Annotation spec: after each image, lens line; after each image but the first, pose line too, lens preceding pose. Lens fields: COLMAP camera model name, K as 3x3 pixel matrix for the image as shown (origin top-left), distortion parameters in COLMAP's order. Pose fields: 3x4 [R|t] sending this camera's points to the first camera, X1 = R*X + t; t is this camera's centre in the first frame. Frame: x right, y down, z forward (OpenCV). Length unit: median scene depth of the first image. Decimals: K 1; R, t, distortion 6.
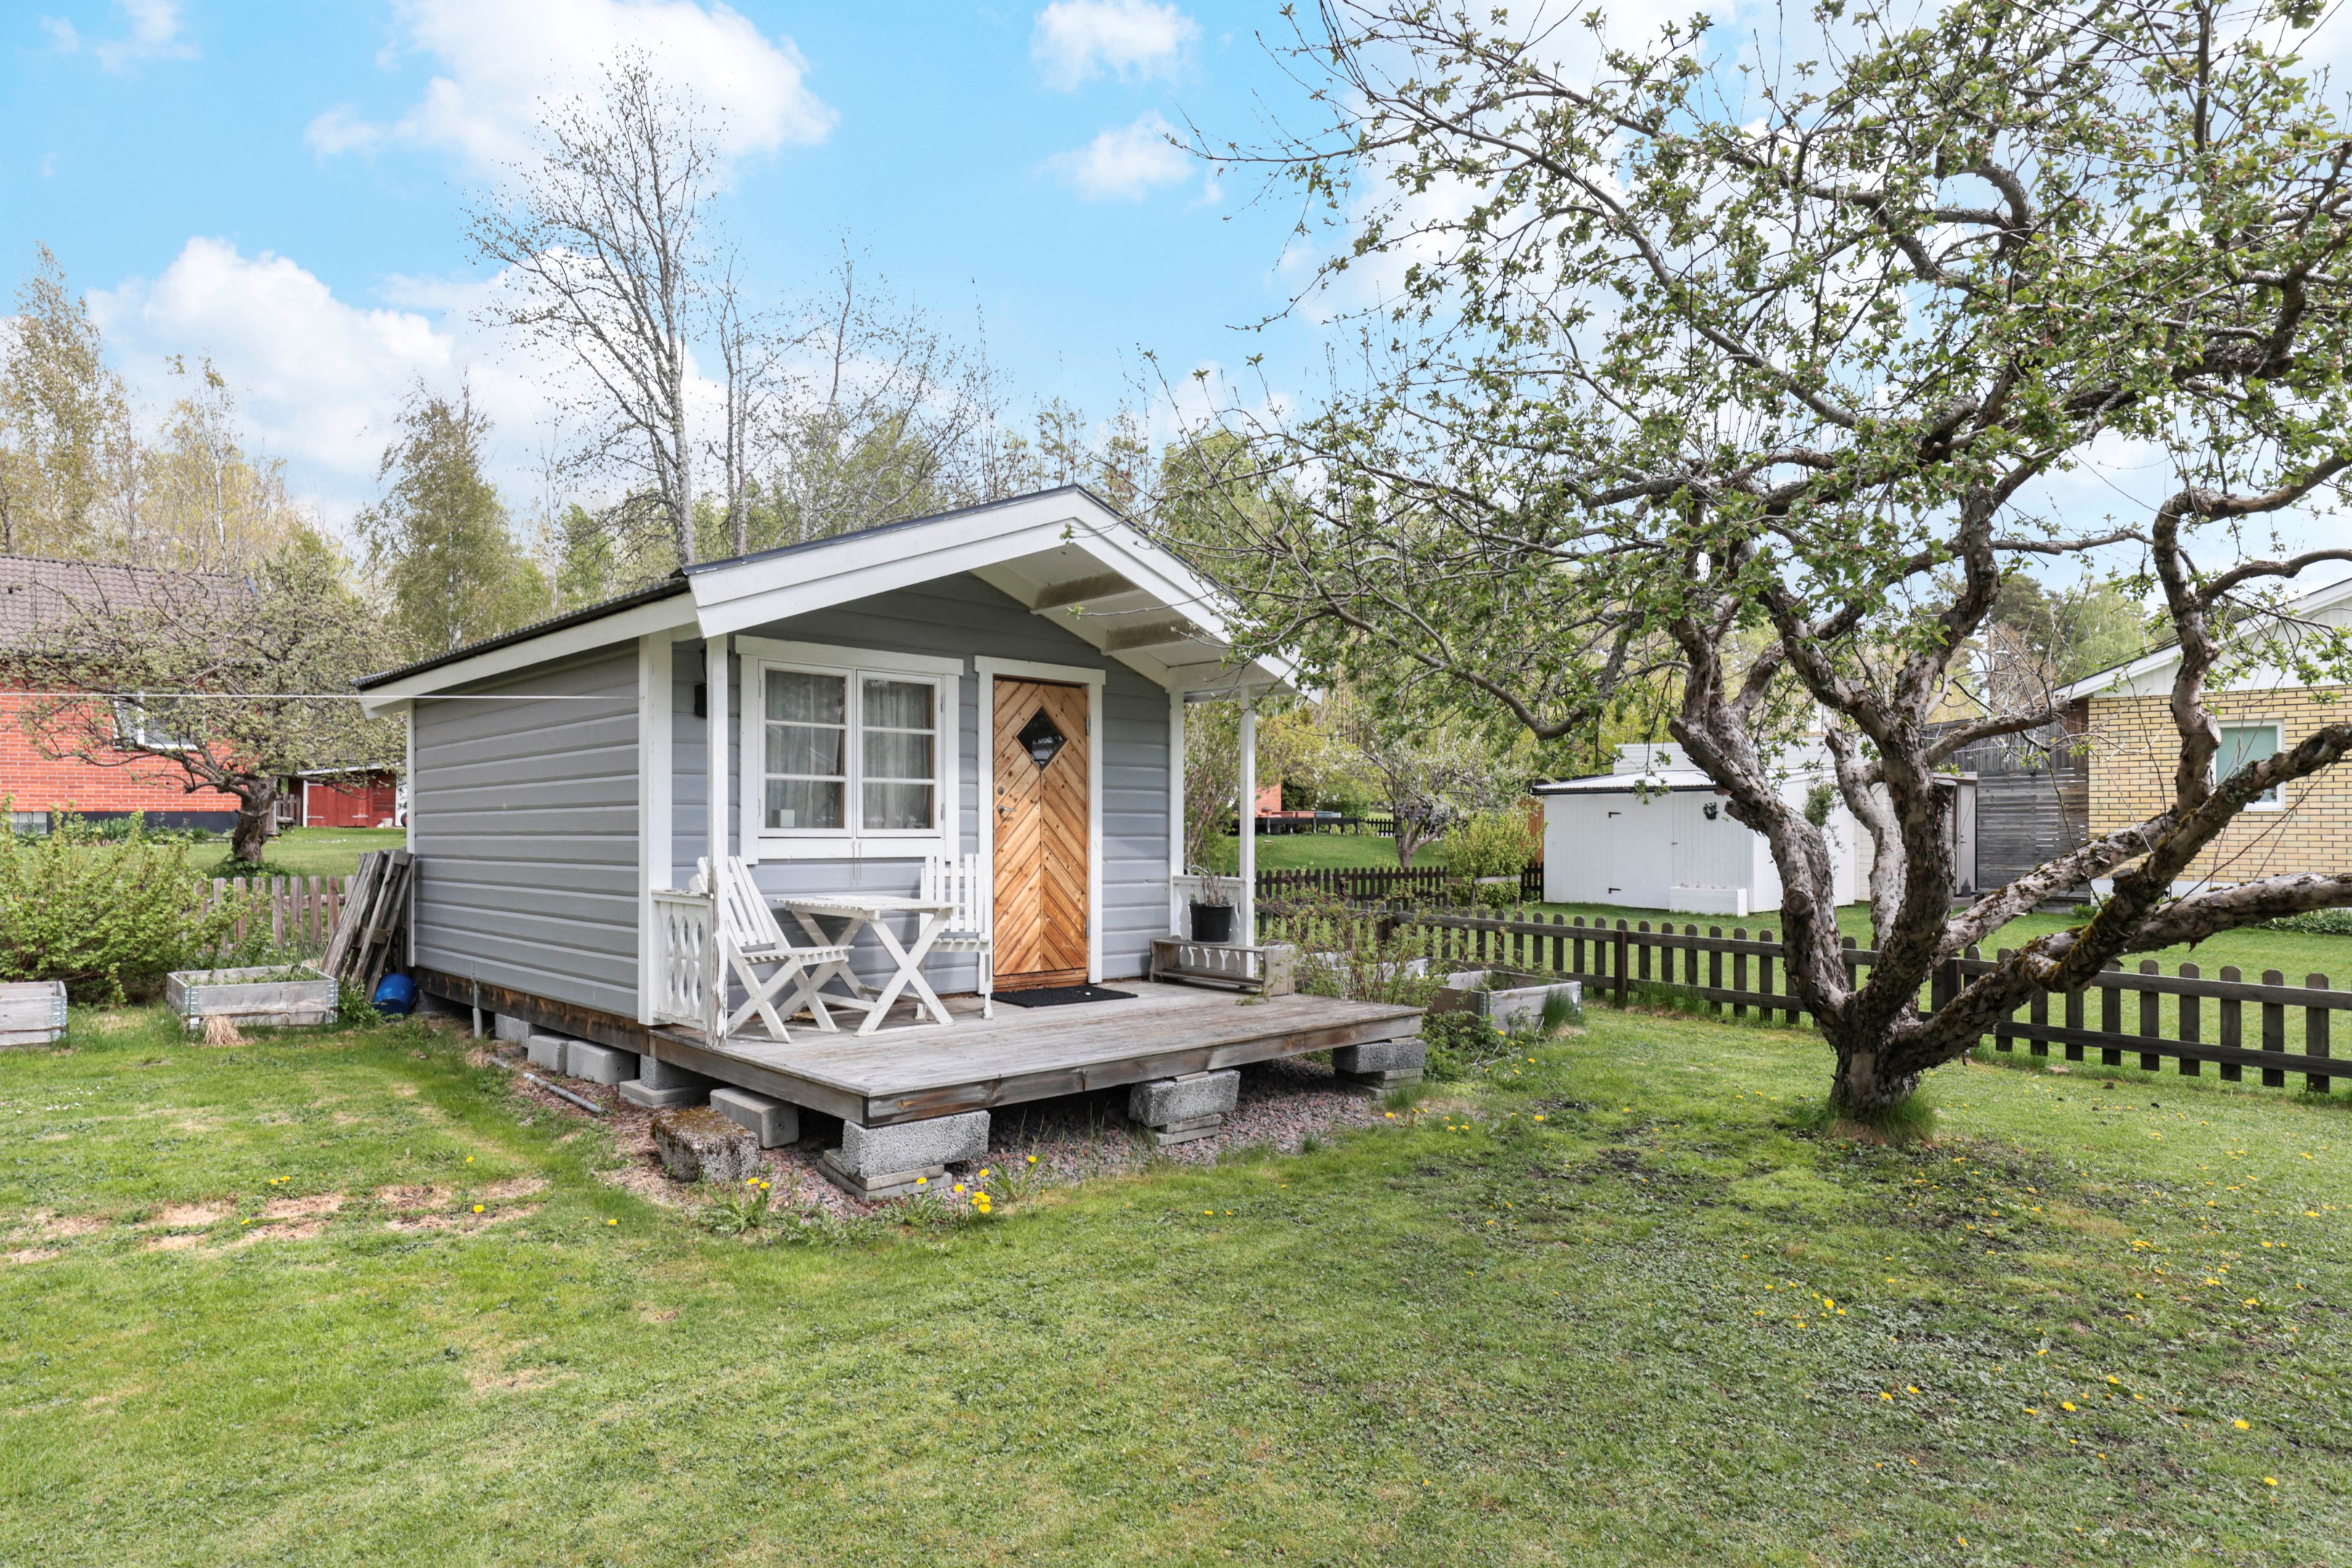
lens RADIAL K [[1357.3, 0, 1178.1], [0, 1357.3, 801.7], [0, 0, 1]] dist [-0.004949, -0.000178]
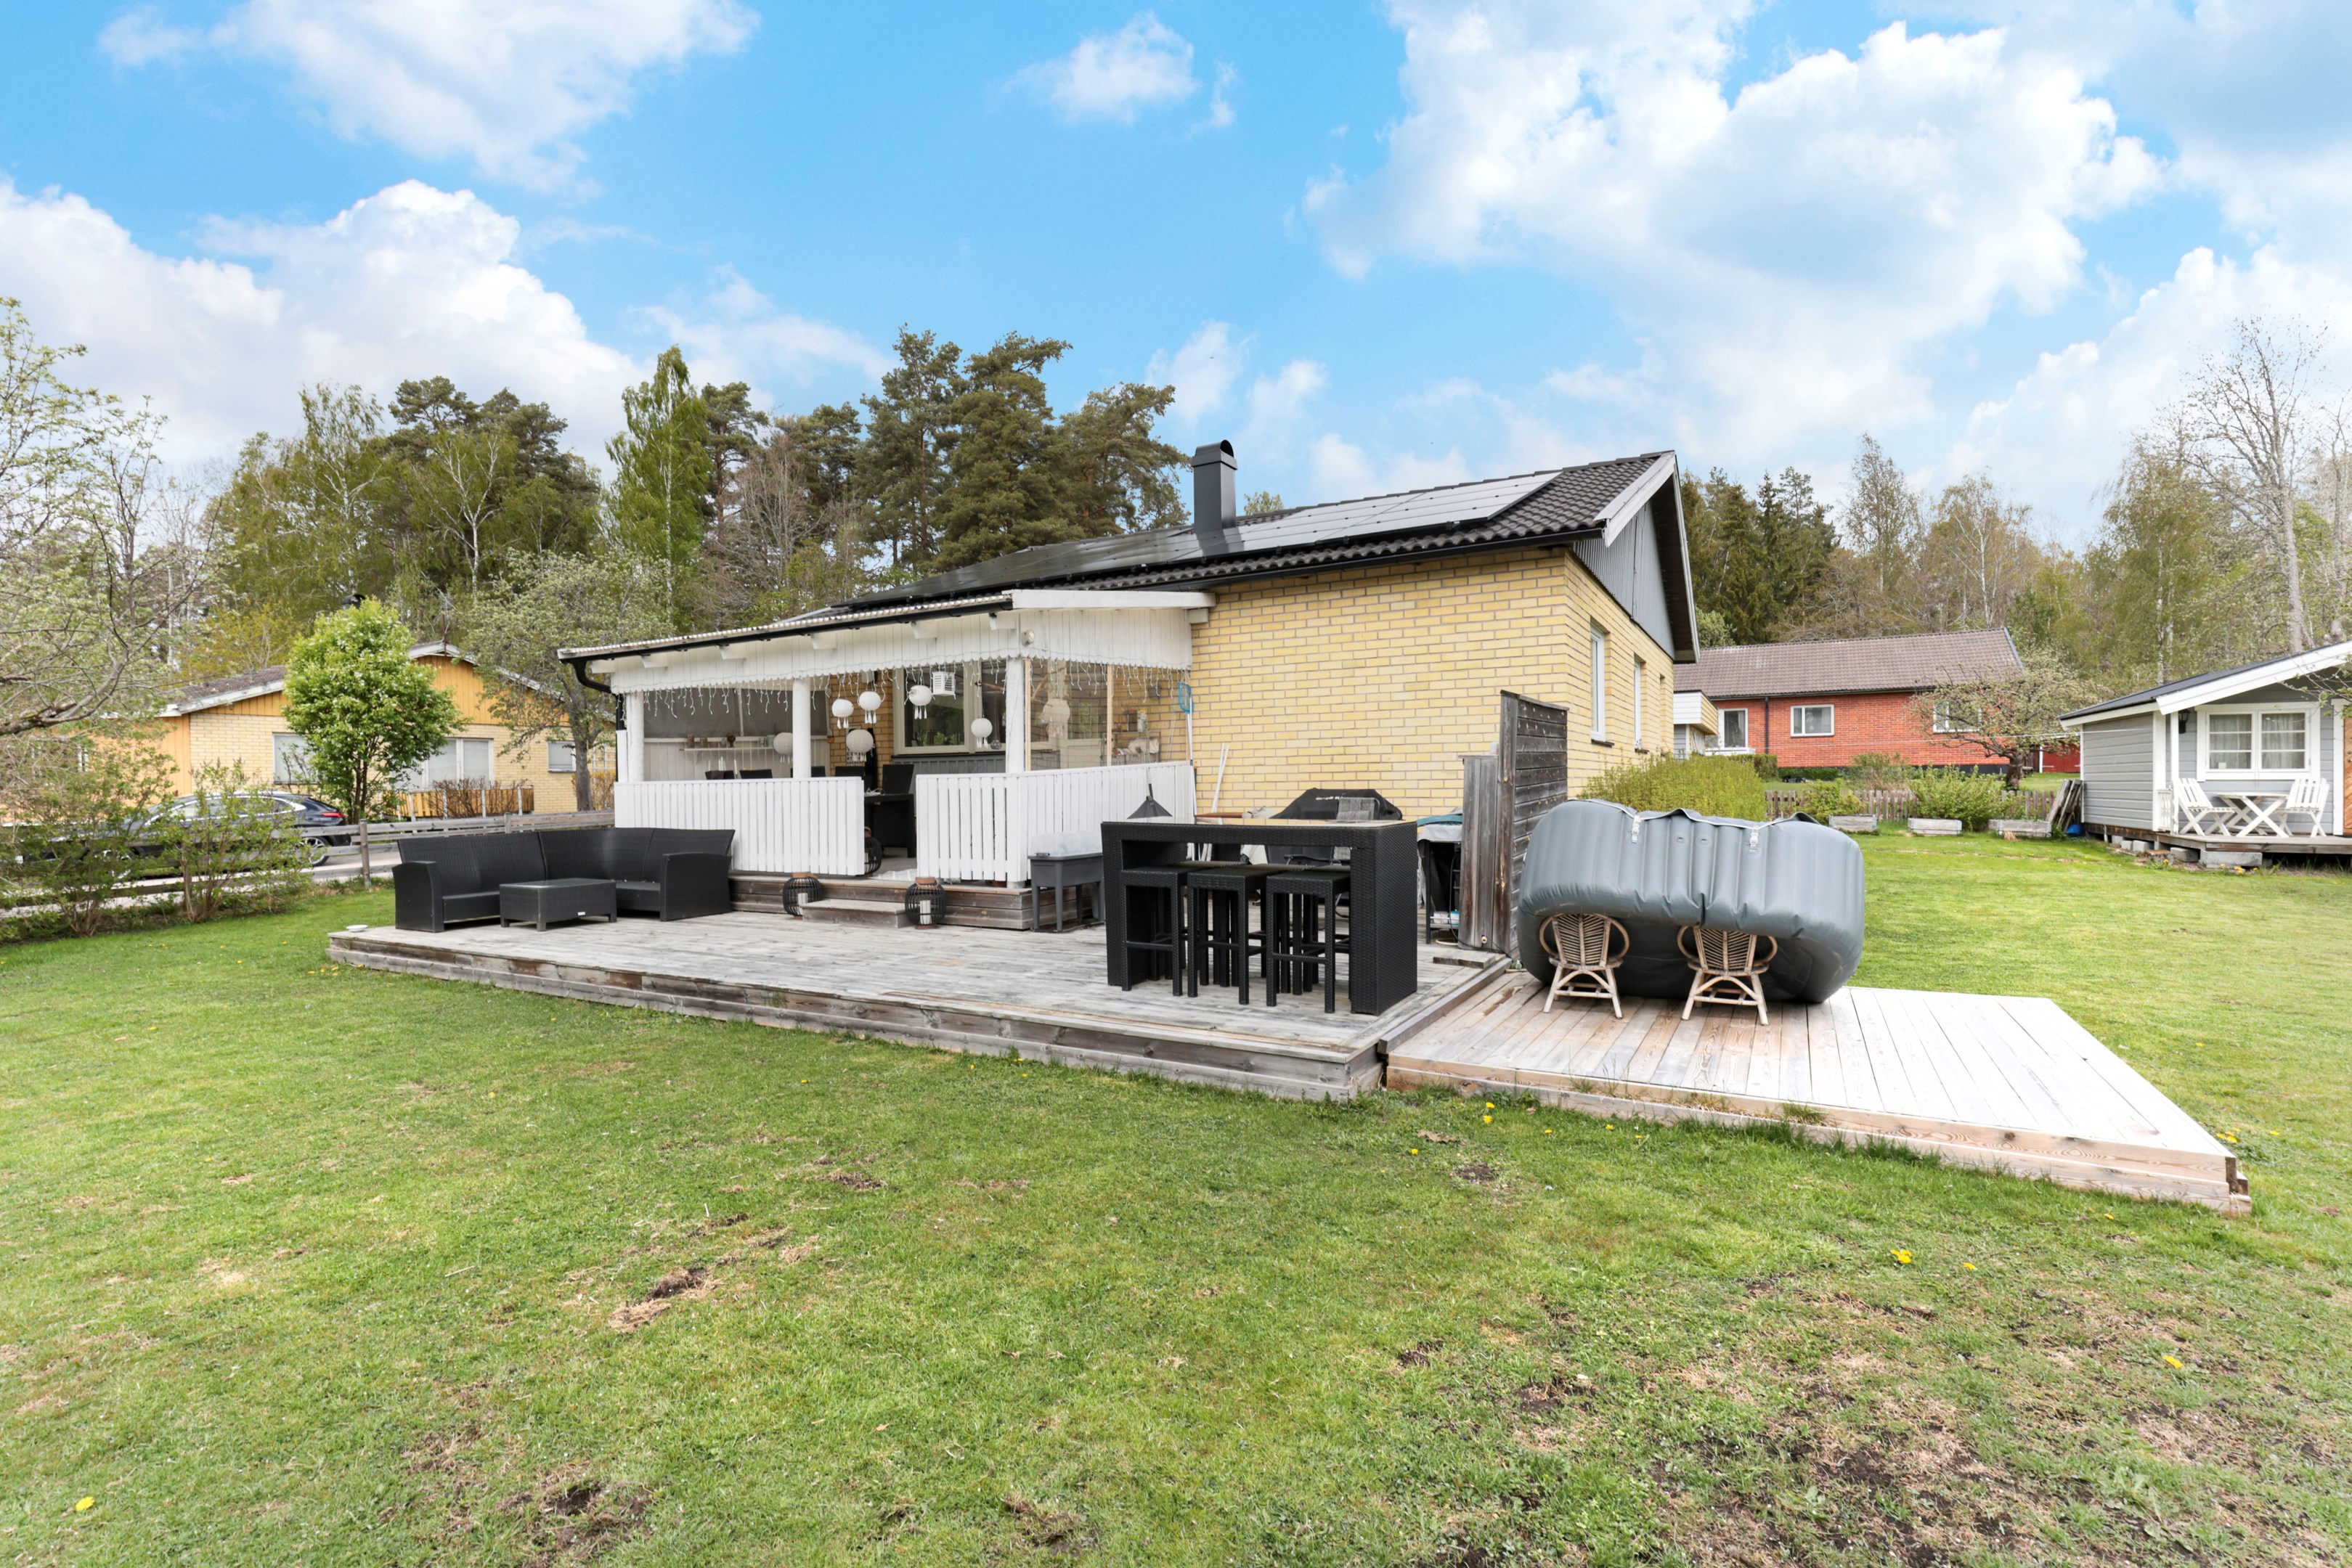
lens RADIAL K [[1060.4, 0, 1178.4], [0, 1060.4, 794.2], [0, 0, 1]] dist [0.005025, -0.000157]
pose [[0.310639, 0.013029, -0.950439, 1.076922], [0.021692, 0.999548, 0.020792, -0.020243], [0.950280, -0.027076, 0.310216, -1.654210]]
